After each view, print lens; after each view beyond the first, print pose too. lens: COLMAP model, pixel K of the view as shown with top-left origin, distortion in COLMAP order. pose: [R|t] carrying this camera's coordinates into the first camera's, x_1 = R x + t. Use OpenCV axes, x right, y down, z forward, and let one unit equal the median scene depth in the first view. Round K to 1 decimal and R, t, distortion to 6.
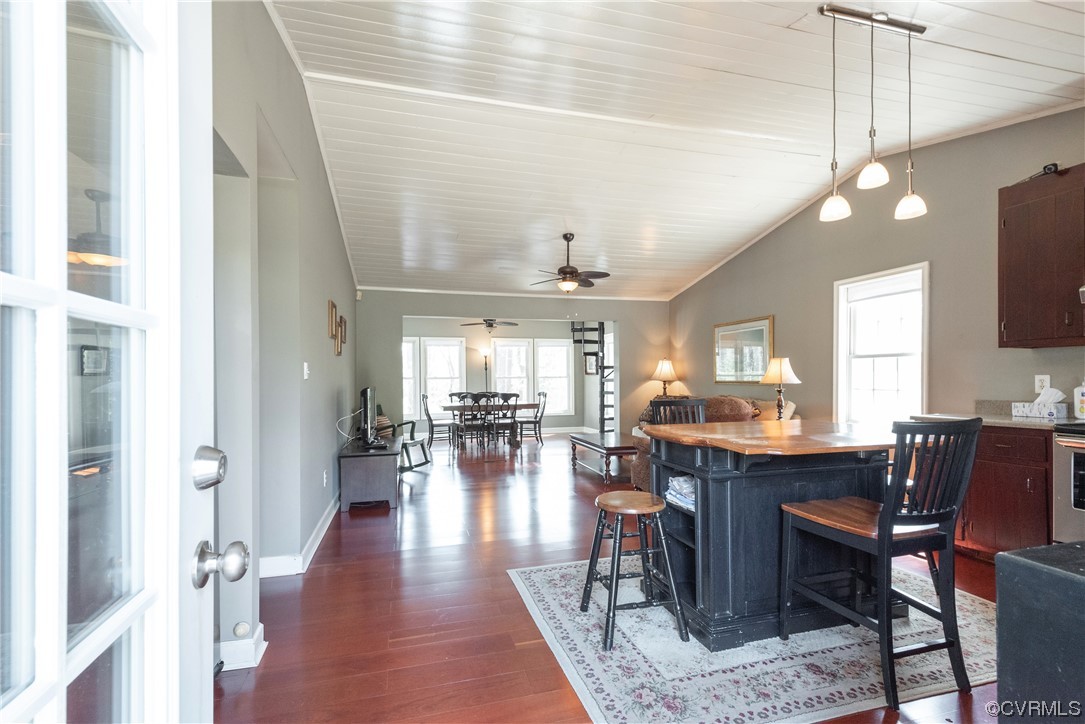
lens RADIAL K [[485.7, 0, 535.5], [0, 485.7, 378.3], [0, 0, 1]] dist [0.015621, -0.000440]
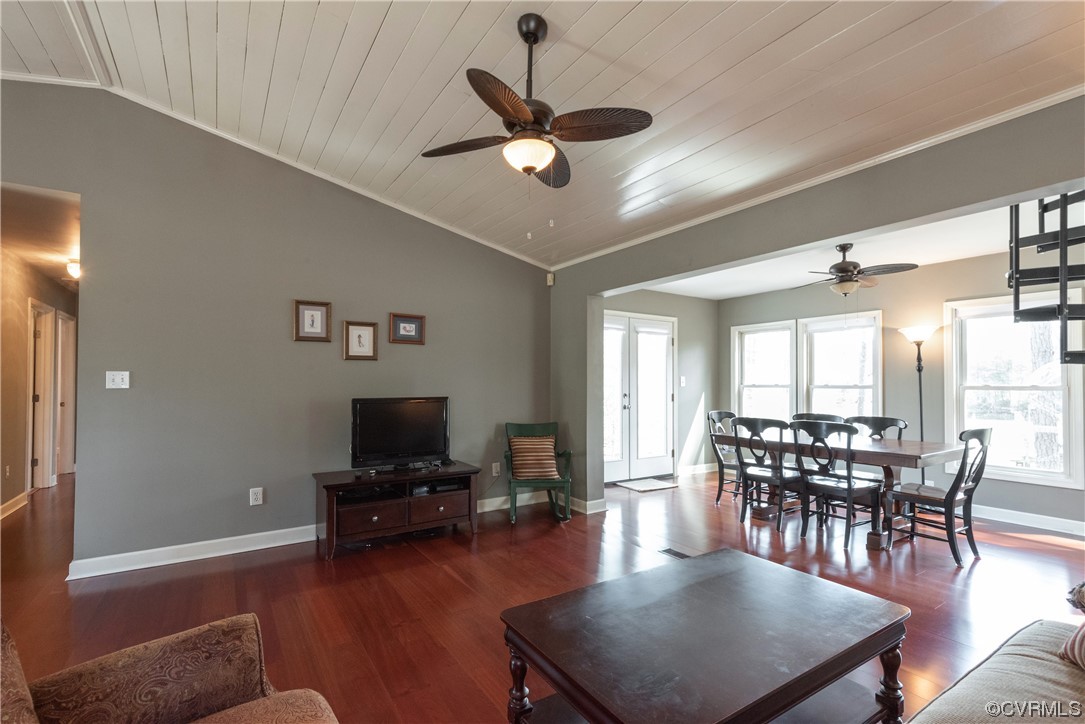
lens RADIAL K [[485.7, 0, 535.5], [0, 485.7, 378.3], [0, 0, 1]] dist [0.015621, -0.000440]
pose [[0.306358, -0.003944, -0.951908, 0.327464], [-0.004967, 0.999971, -0.005742, -0.007125], [0.951904, 0.006487, 0.306329, 0.663984]]
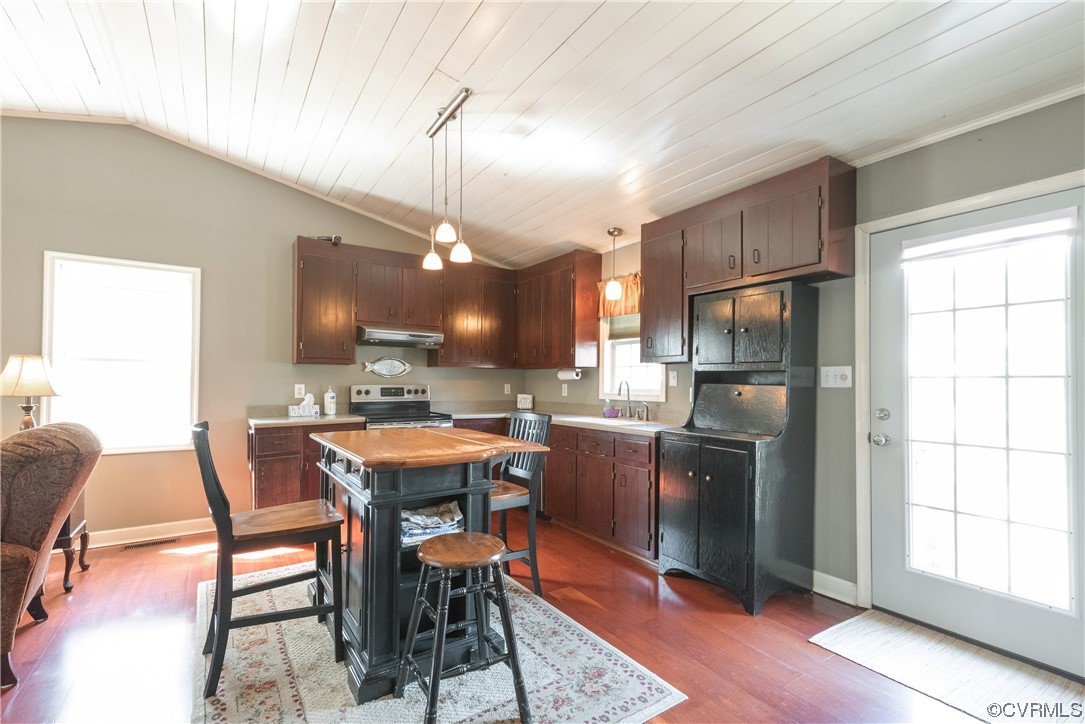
lens RADIAL K [[485.7, 0, 535.5], [0, 485.7, 378.3], [0, 0, 1]] dist [0.015621, -0.000440]
pose [[-0.310582, 0.012147, 0.950469, -0.188714], [-0.003445, 0.999897, -0.013905, -0.003082], [-0.950540, -0.007593, -0.310508, 0.363167]]
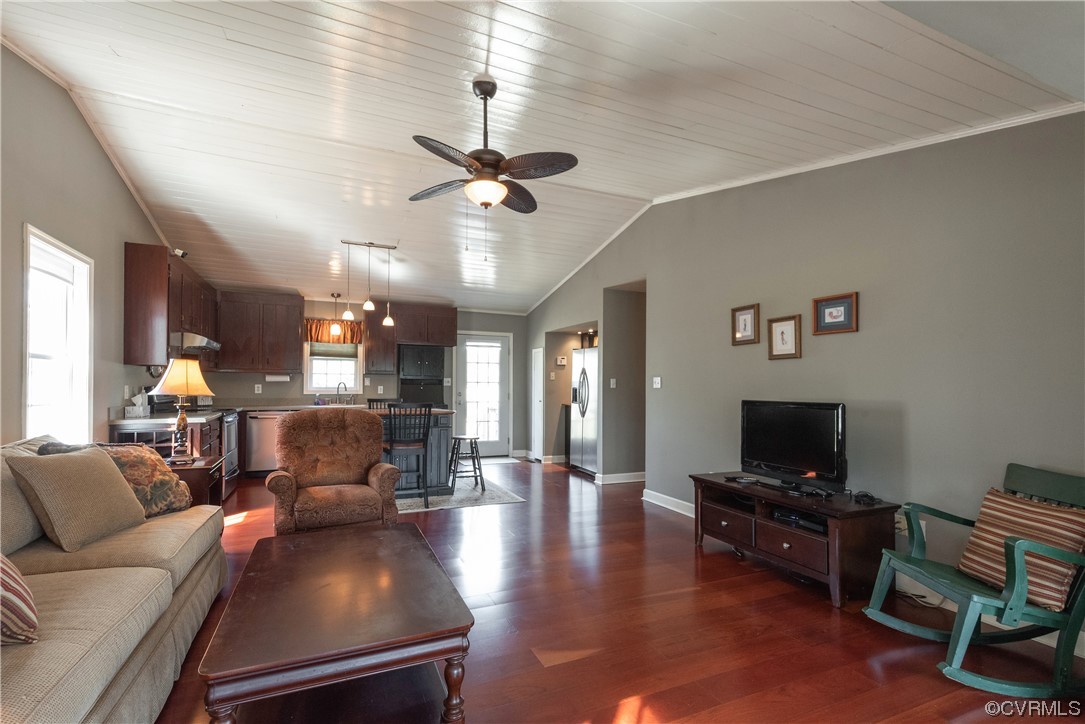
lens RADIAL K [[485.7, 0, 535.5], [0, 485.7, 378.3], [0, 0, 1]] dist [0.015621, -0.000440]
pose [[-0.989250, -0.002151, -0.146221, 0.064144], [-0.000103, 0.999902, -0.014015, -0.003199], [0.146237, -0.013849, -0.989153, 1.105839]]
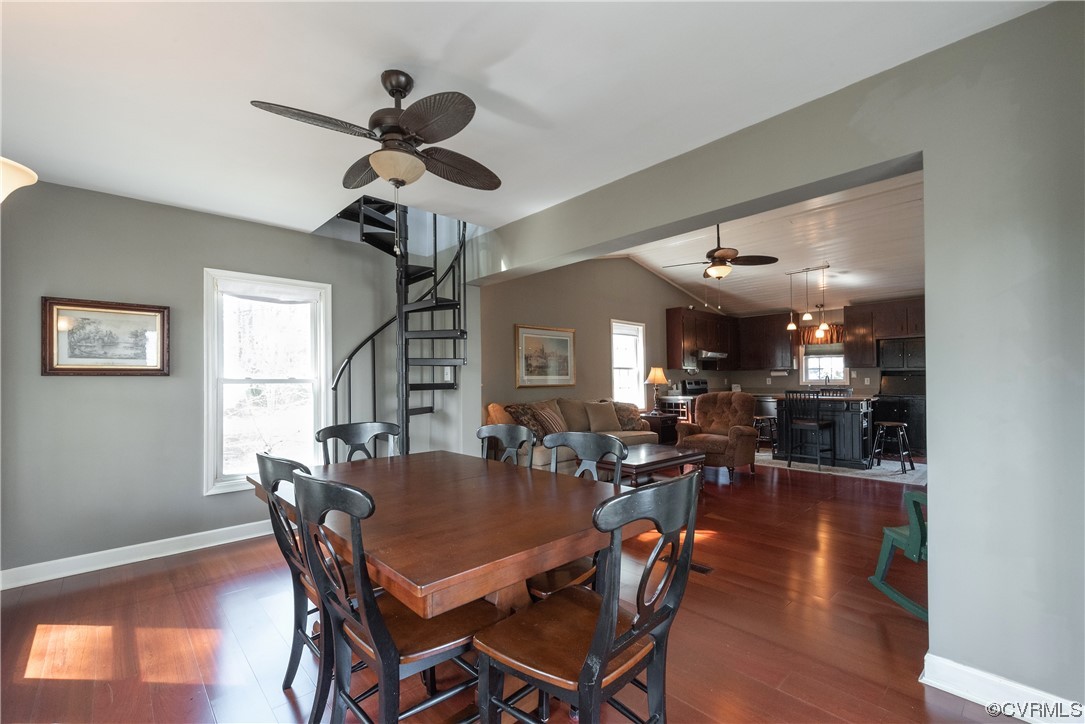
lens RADIAL K [[466.1, 0, 539.9], [0, 466.1, 378.3], [0, 0, 1]] dist [0.012974, -0.000102]
pose [[-0.464363, 0.013856, 0.885536, -0.383757], [0.011382, 0.999888, -0.009677, 0.001511], [-0.885572, 0.005586, -0.464469, 1.247804]]
